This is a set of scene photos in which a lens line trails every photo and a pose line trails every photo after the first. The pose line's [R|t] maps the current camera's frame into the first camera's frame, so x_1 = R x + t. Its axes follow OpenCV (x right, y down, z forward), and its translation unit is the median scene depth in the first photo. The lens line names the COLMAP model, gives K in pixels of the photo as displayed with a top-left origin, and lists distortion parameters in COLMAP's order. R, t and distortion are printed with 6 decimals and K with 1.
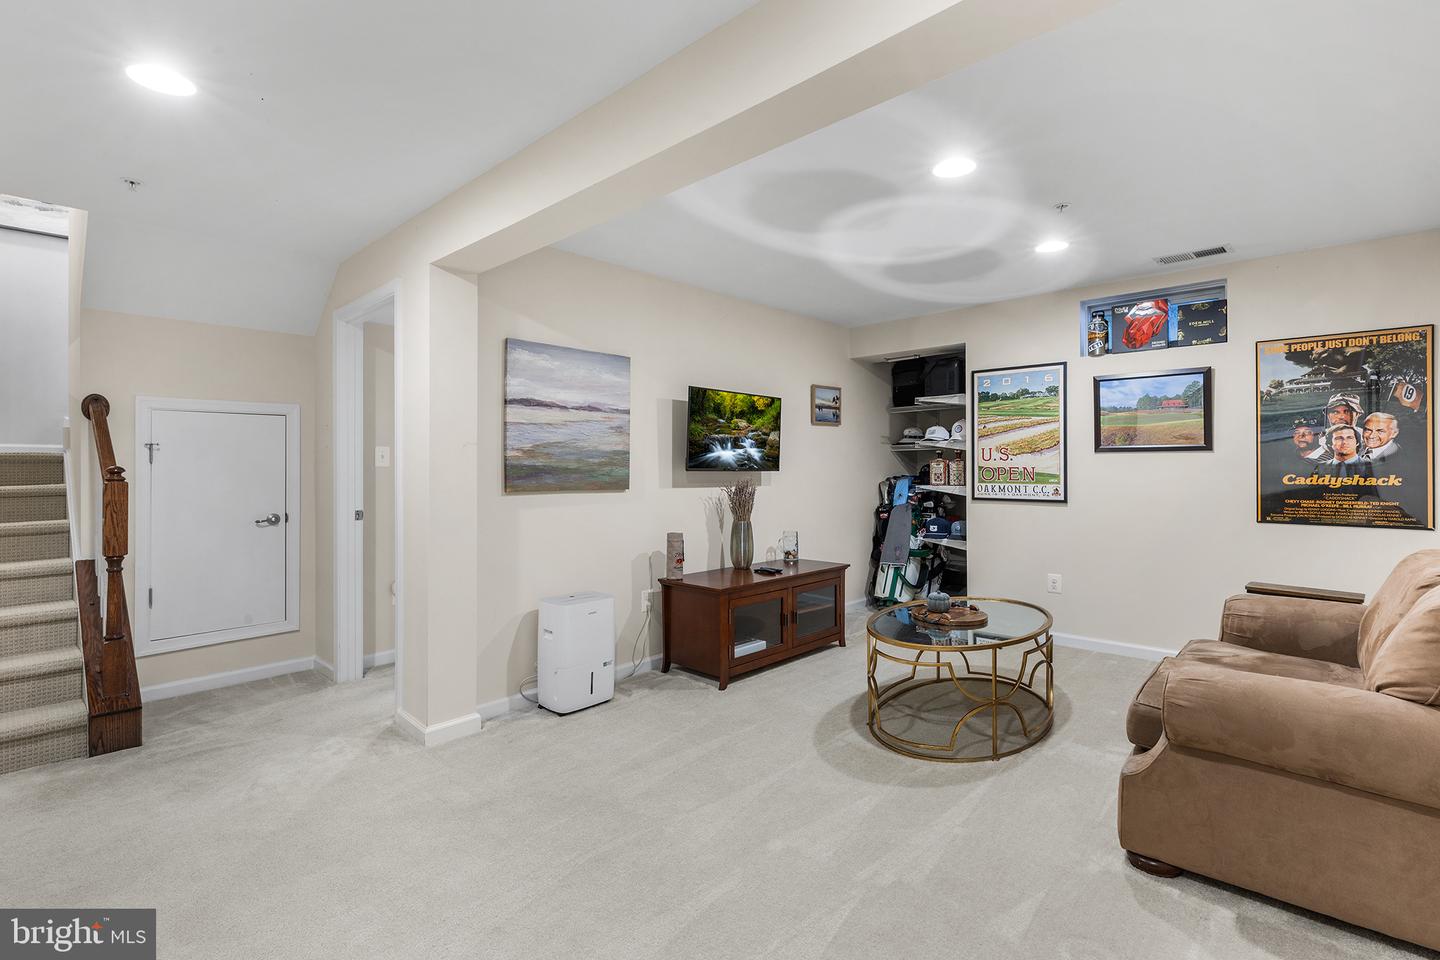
lens RADIAL K [[660.6, 0, 714.4], [0, 660.6, 469.3], [0, 0, 1]] dist [-0.000391, 0.000403]
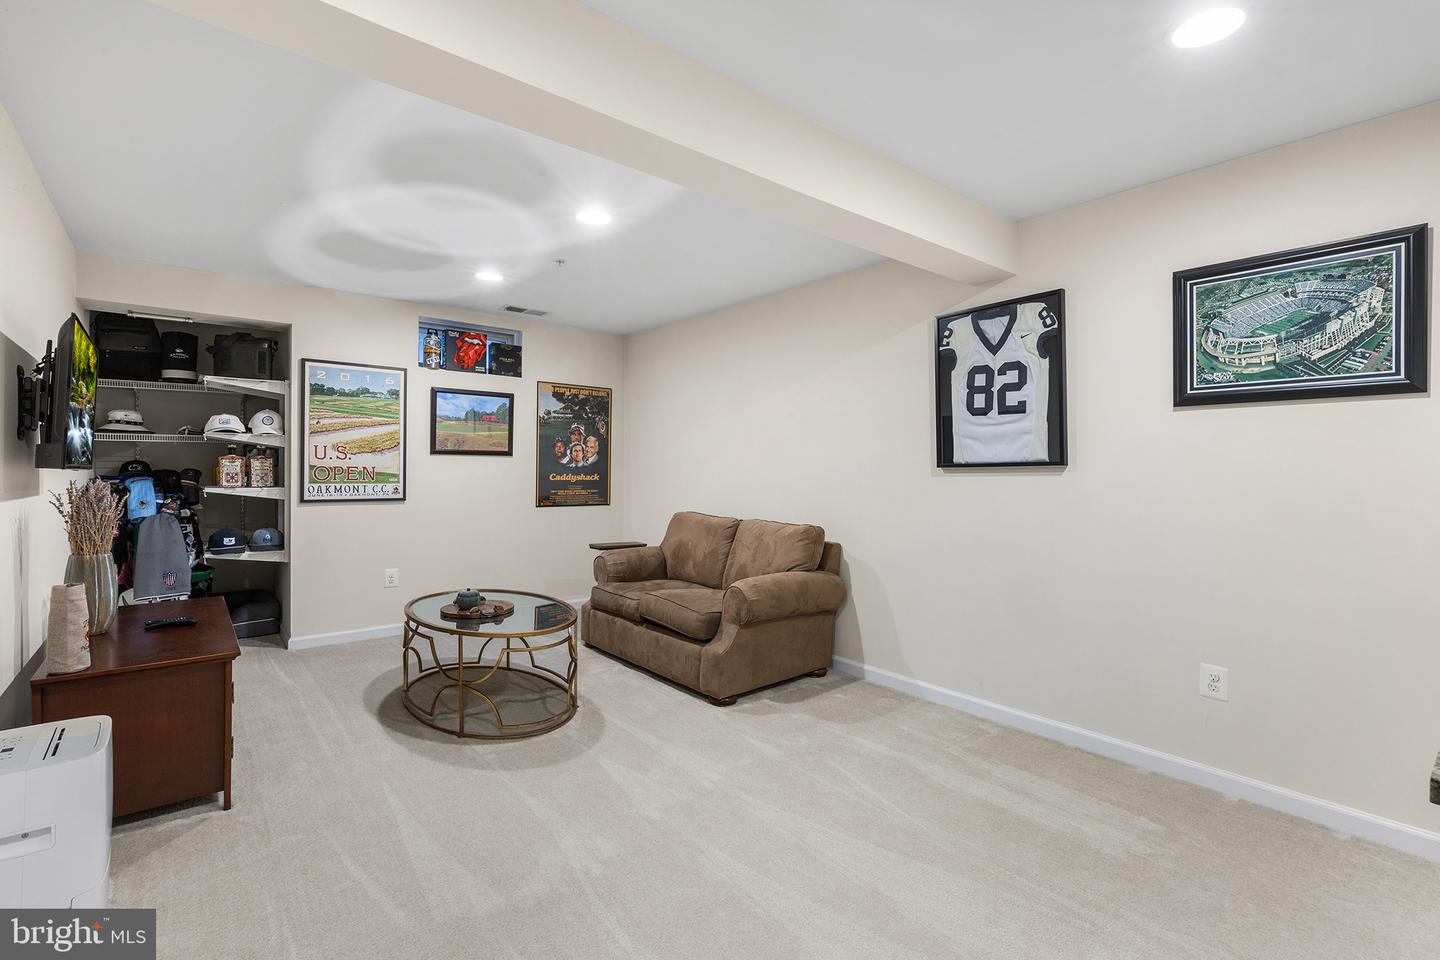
lens RADIAL K [[660.6, 0, 712.7], [0, 660.6, 472.0], [0, 0, 1]] dist [-0.000391, 0.000403]
pose [[0.124872, 0.002152, 0.992171, -0.527518], [-0.004612, 0.999988, -0.001588, 0.004616], [-0.992162, -0.004377, 0.124880, 0.419332]]
